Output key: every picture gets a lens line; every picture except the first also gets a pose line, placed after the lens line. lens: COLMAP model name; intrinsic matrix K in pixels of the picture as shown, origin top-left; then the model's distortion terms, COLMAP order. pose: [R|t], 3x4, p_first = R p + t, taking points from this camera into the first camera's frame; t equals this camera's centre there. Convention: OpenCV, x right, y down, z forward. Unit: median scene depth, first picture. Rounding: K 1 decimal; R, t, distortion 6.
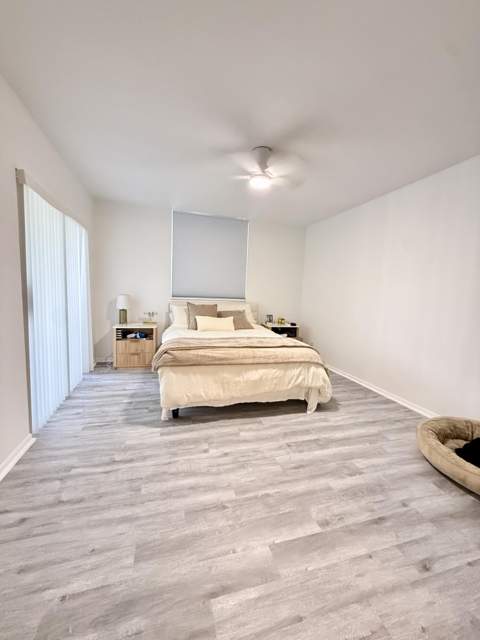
lens RADIAL K [[256.2, 0, 239.0], [0, 256.2, 317.8], [0, 0, 1]] dist [-0.005693, 0.000937]
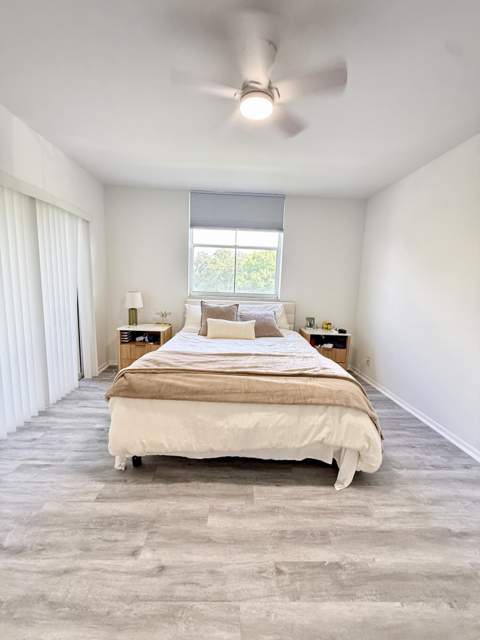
lens RADIAL K [[256.2, 0, 239.9], [0, 256.2, 318.7], [0, 0, 1]] dist [-0.005693, 0.000937]
pose [[0.968951, 0.027164, -0.245758, 0.189815], [-0.020948, 0.999392, 0.027871, -0.046614], [0.246366, -0.021857, 0.968930, 0.369890]]
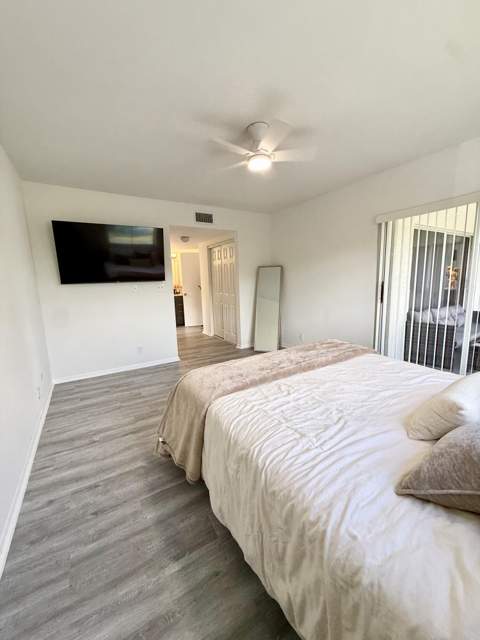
lens RADIAL K [[256.2, 0, 240.5], [0, 256.2, 319.4], [0, 0, 1]] dist [-0.005693, 0.000937]
pose [[-0.968133, 0.034480, -0.248052, 0.344877], [-0.028959, 0.968420, 0.247637, -0.195016], [0.248757, 0.246928, -0.936561, 1.764985]]
